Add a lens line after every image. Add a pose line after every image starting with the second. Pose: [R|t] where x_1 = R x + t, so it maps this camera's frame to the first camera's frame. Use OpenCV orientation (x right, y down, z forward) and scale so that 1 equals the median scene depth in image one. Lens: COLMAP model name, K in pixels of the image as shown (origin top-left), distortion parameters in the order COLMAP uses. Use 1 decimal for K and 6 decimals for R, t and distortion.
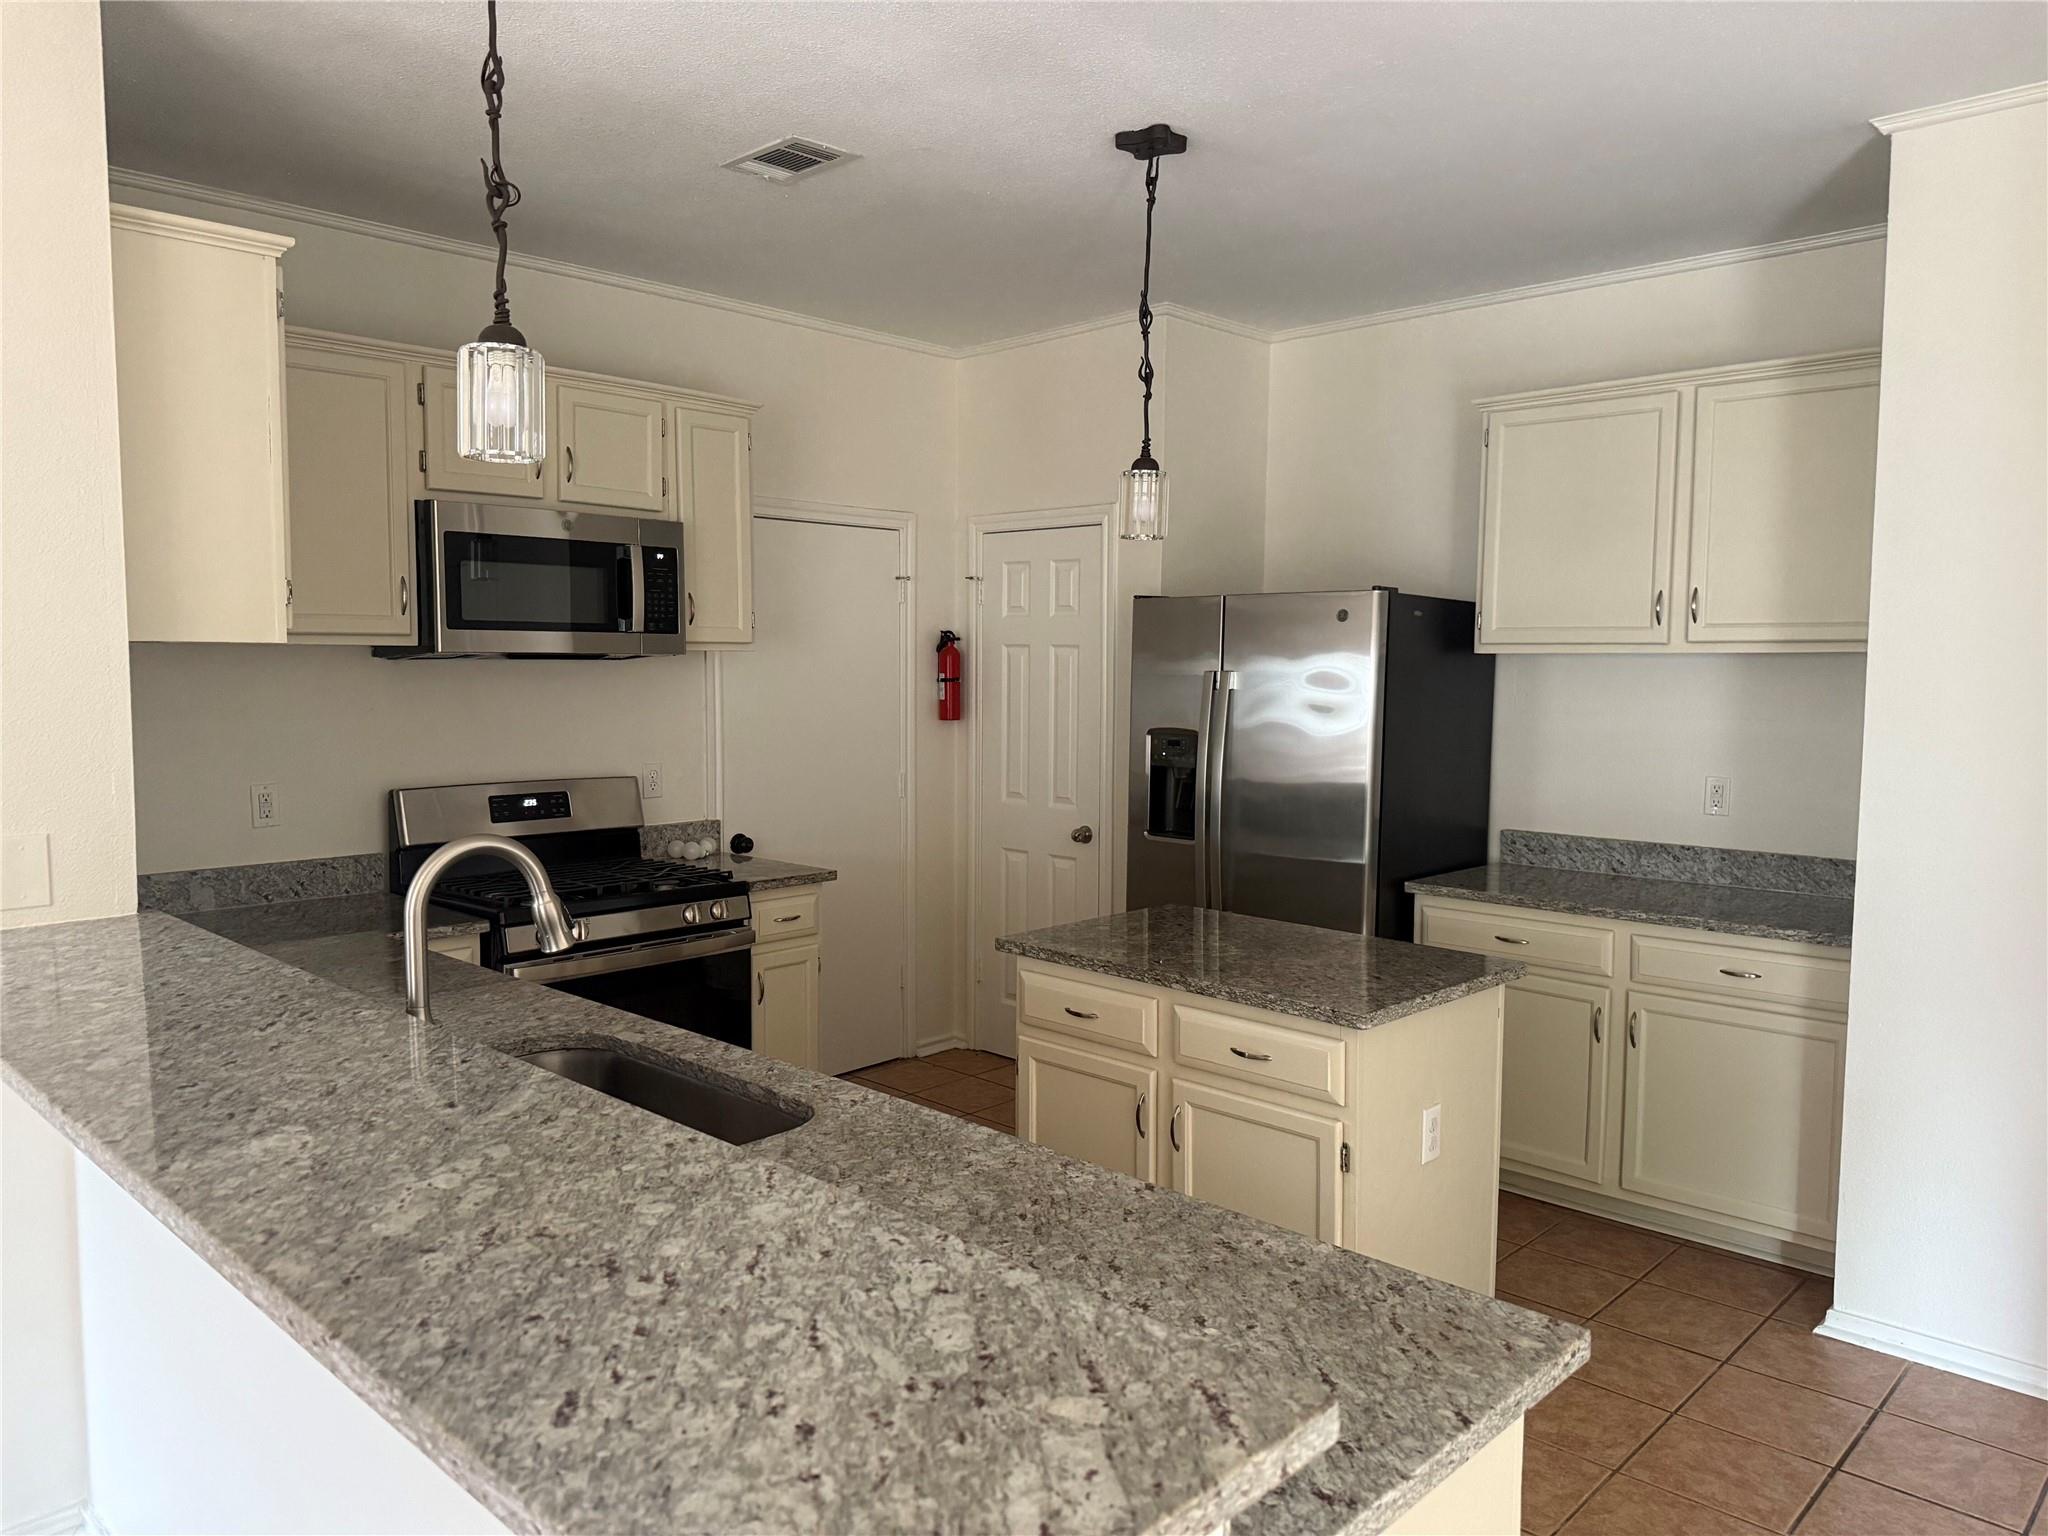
lens RADIAL K [[1439.3, 0, 1009.6], [0, 1439.3, 772.4], [0, 0, 1]] dist [0.051440, -0.072875]
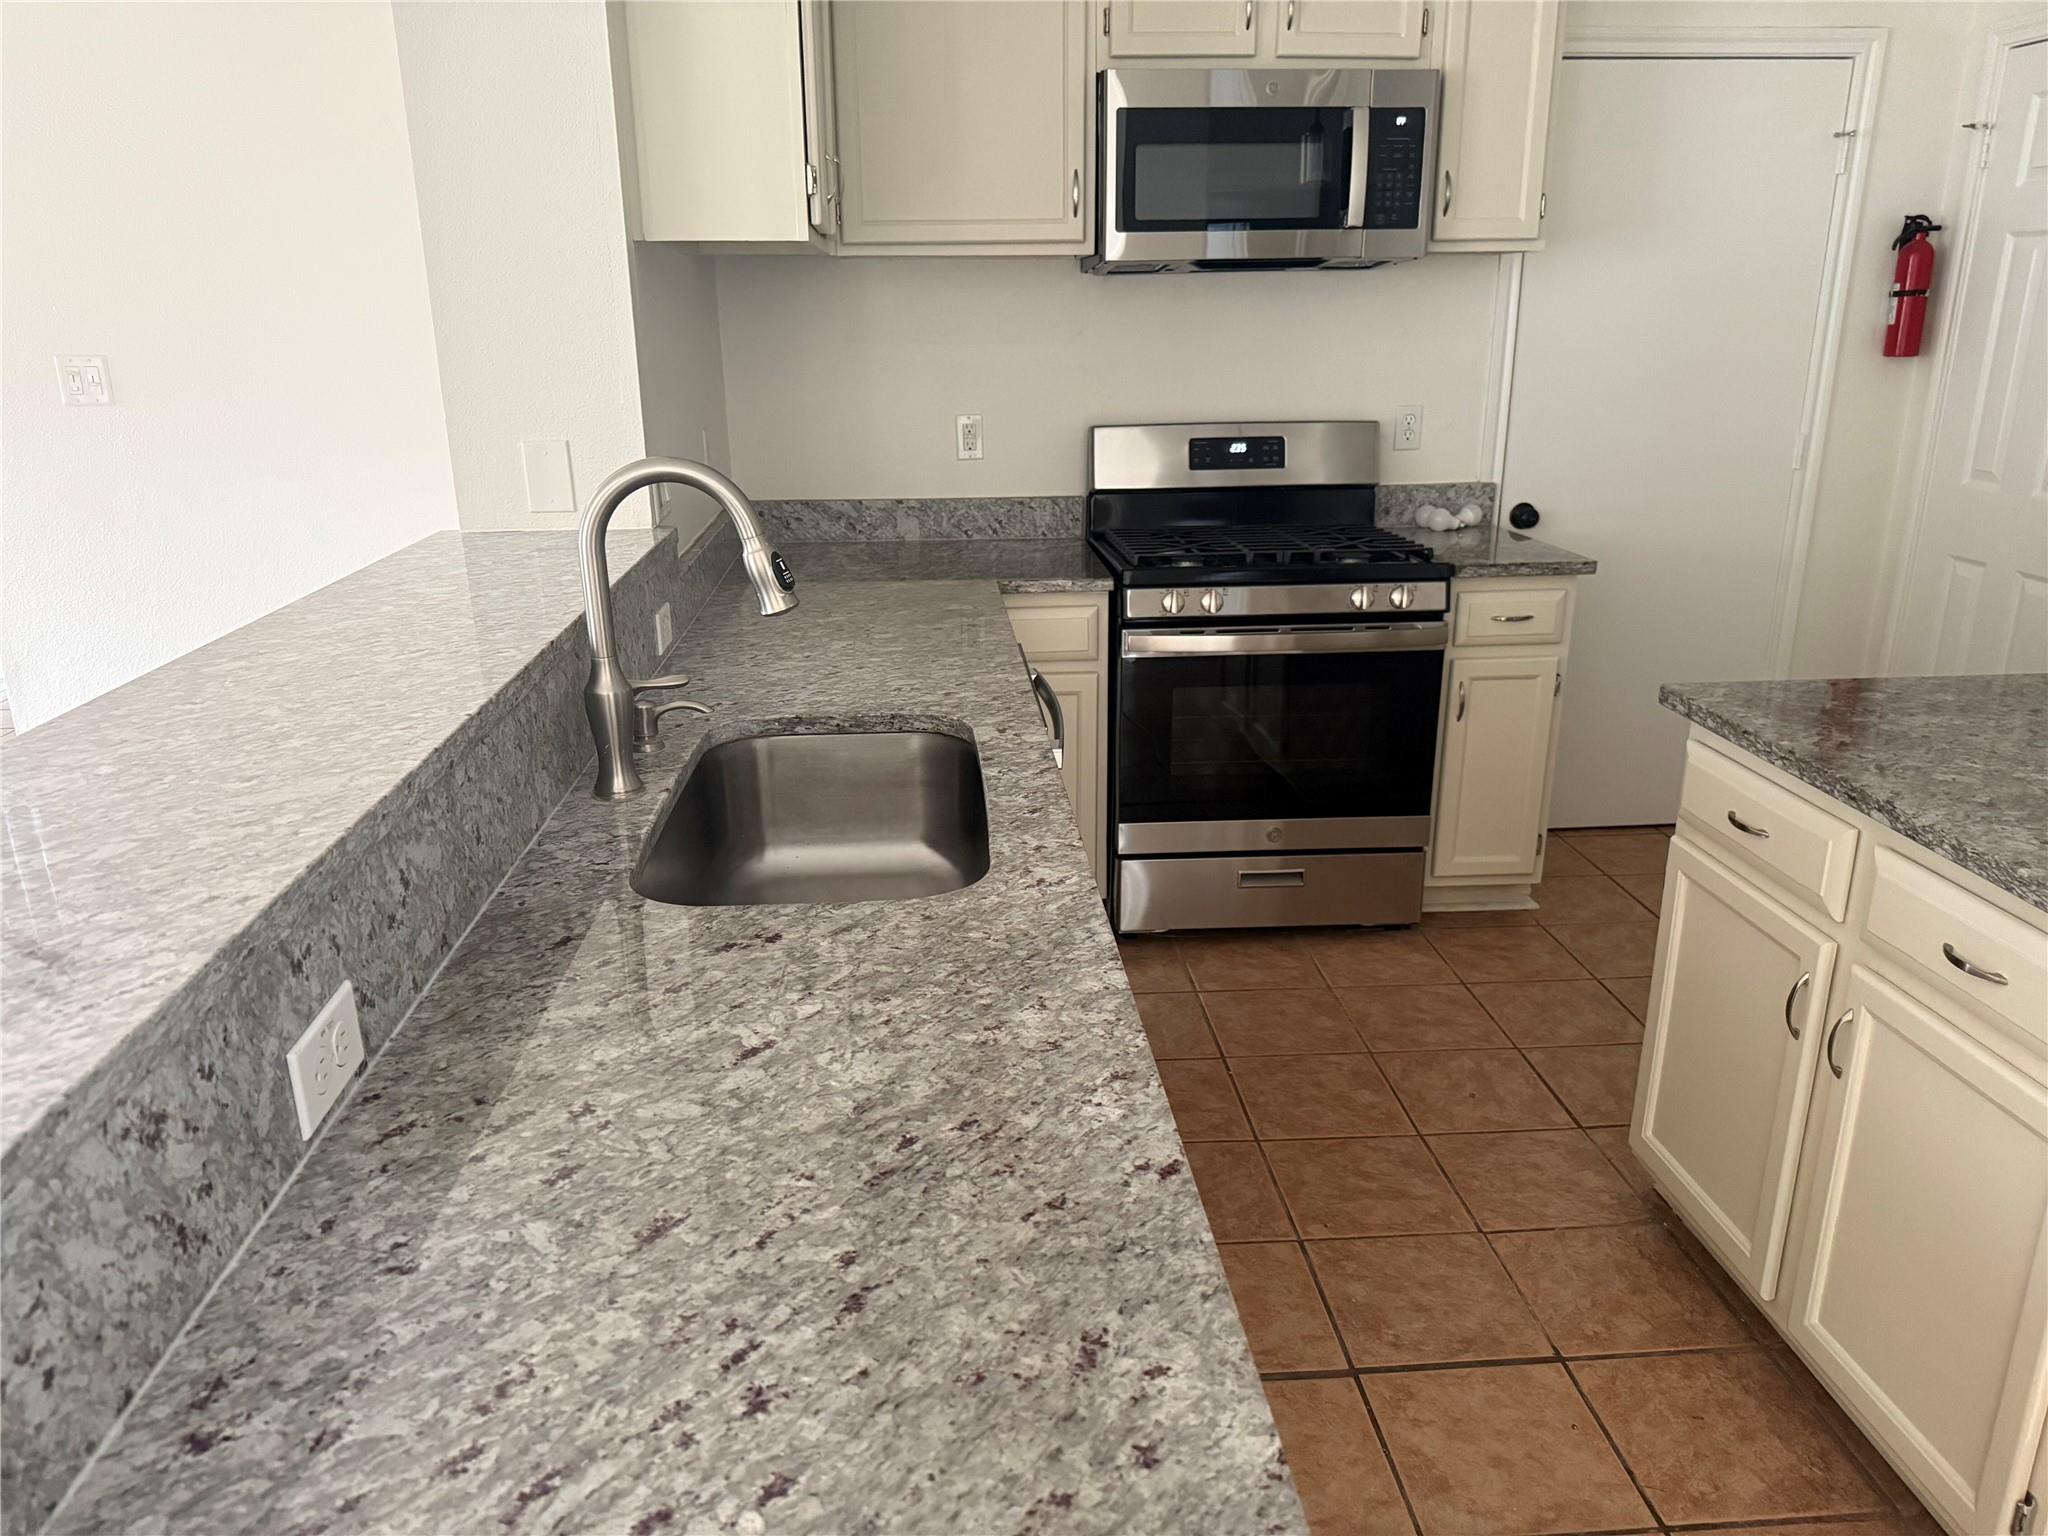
lens RADIAL K [[1439.3, 0, 1001.8], [0, 1439.3, 776.6], [0, 0, 1]] dist [0.051440, -0.072875]
pose [[0.739936, 0.191641, -0.644801, 0.173369], [-0.037909, 0.968916, 0.244468, 0.006090], [0.671608, -0.156447, 0.724201, 0.273062]]
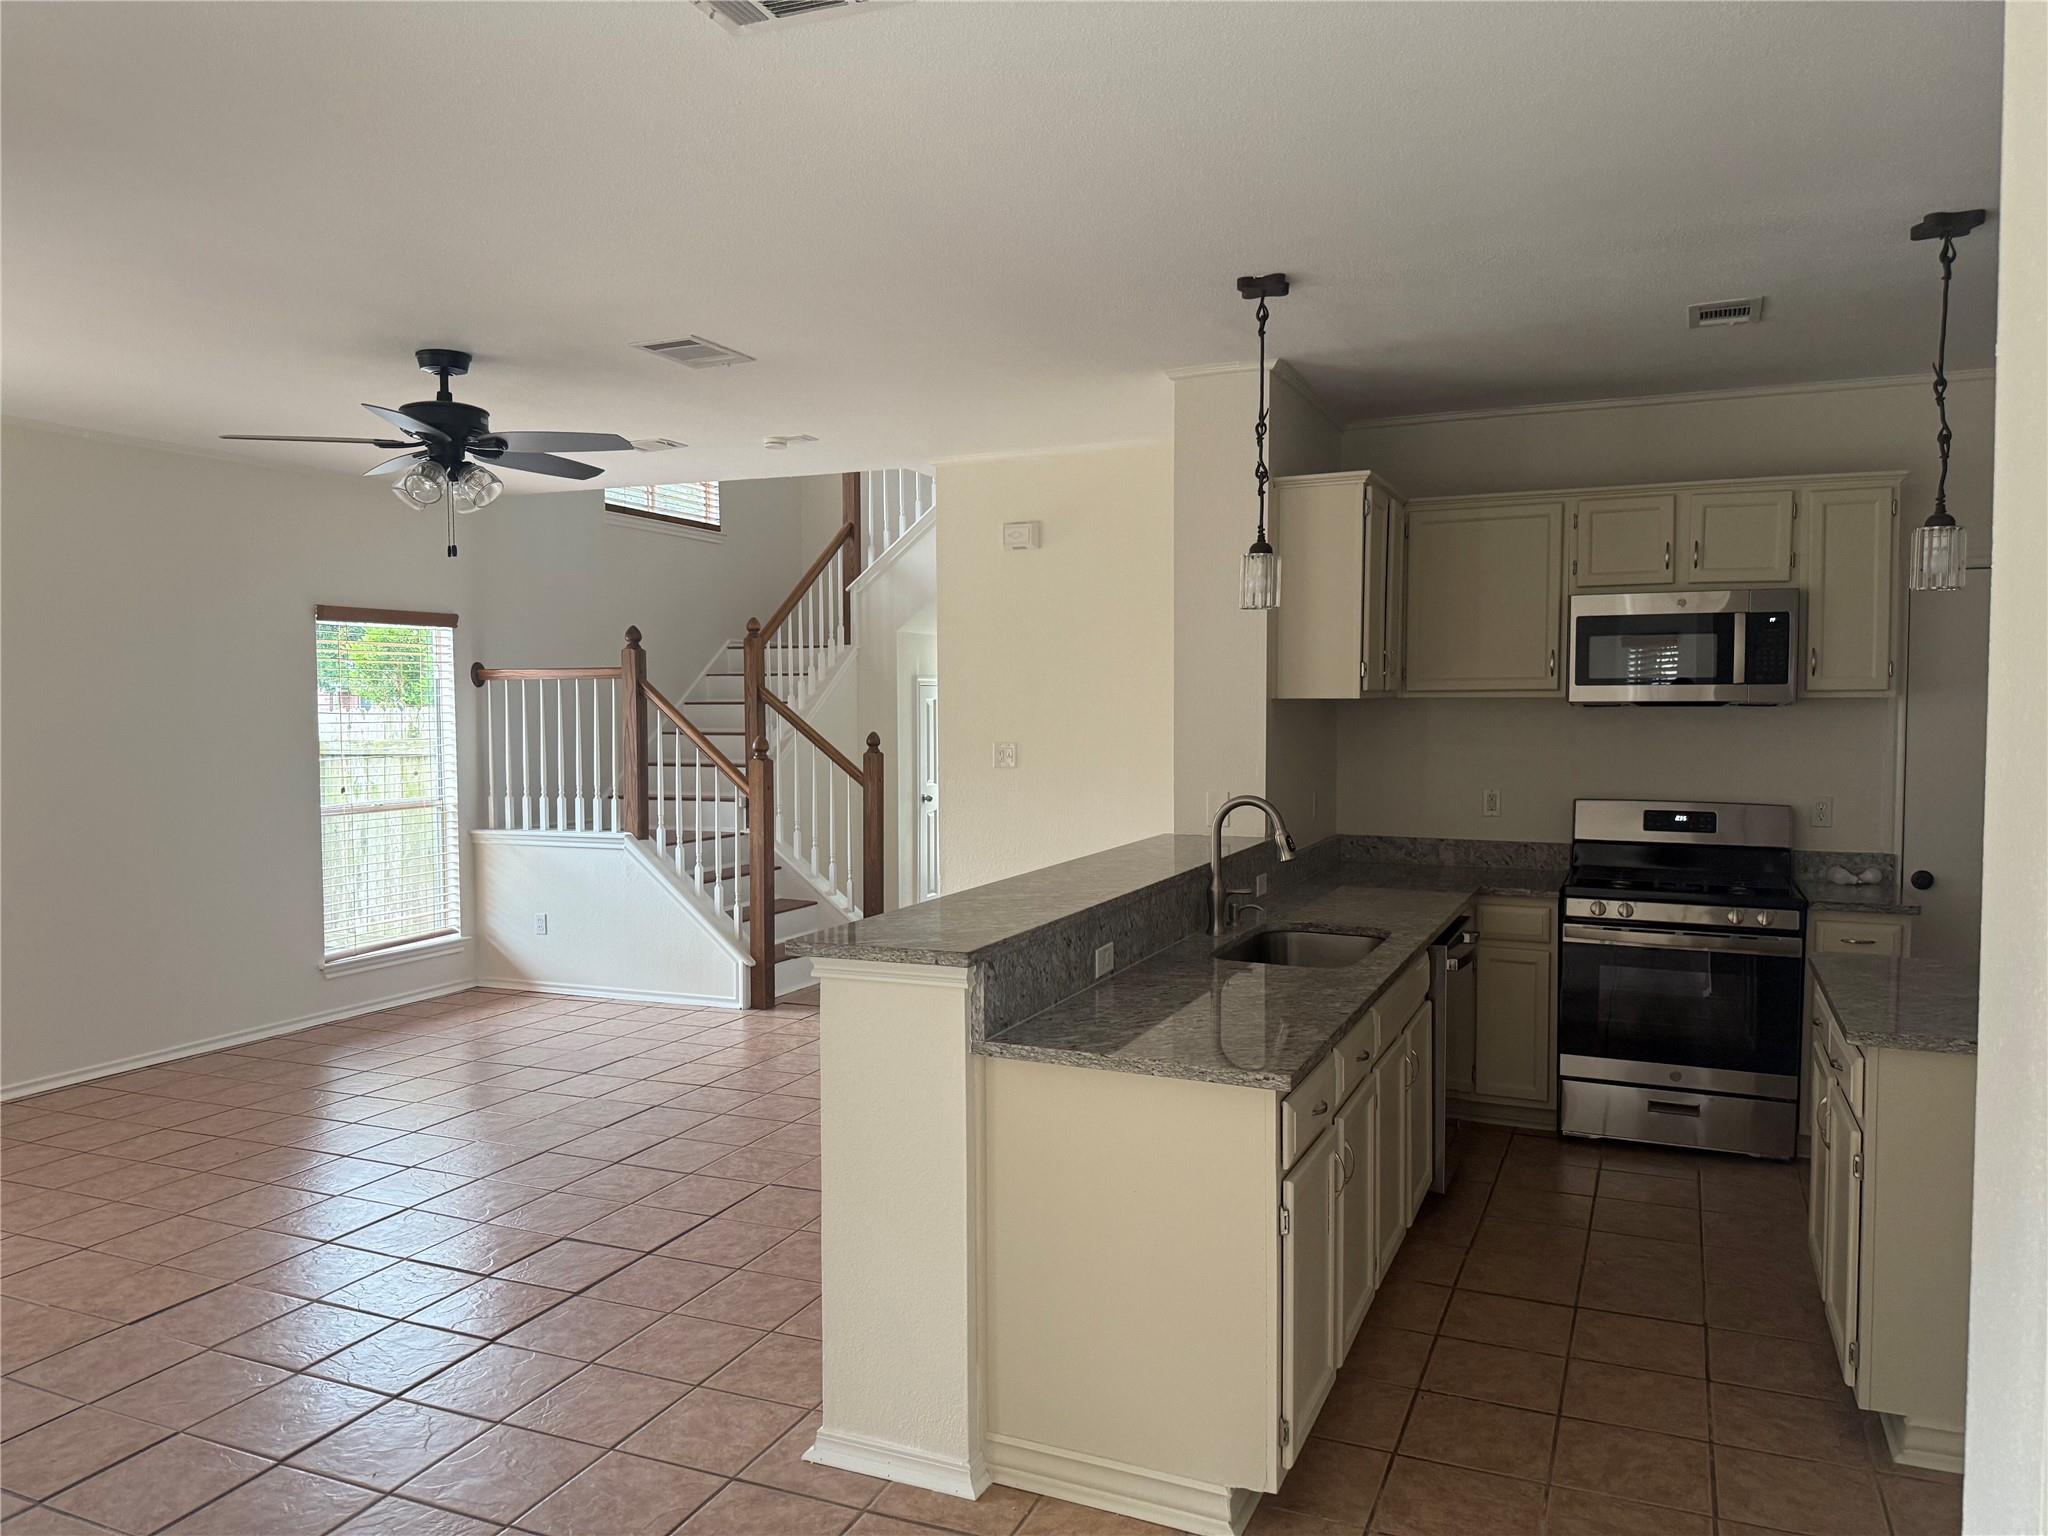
lens RADIAL K [[1439.3, 0, 1020.6], [0, 1439.3, 772.7], [0, 0, 1]] dist [0.051440, -0.072875]
pose [[0.341285, 0.042436, -0.939002, 0.732113], [-0.071322, 0.997270, 0.019147, -0.002539], [0.937250, 0.060437, 0.343379, 0.014176]]
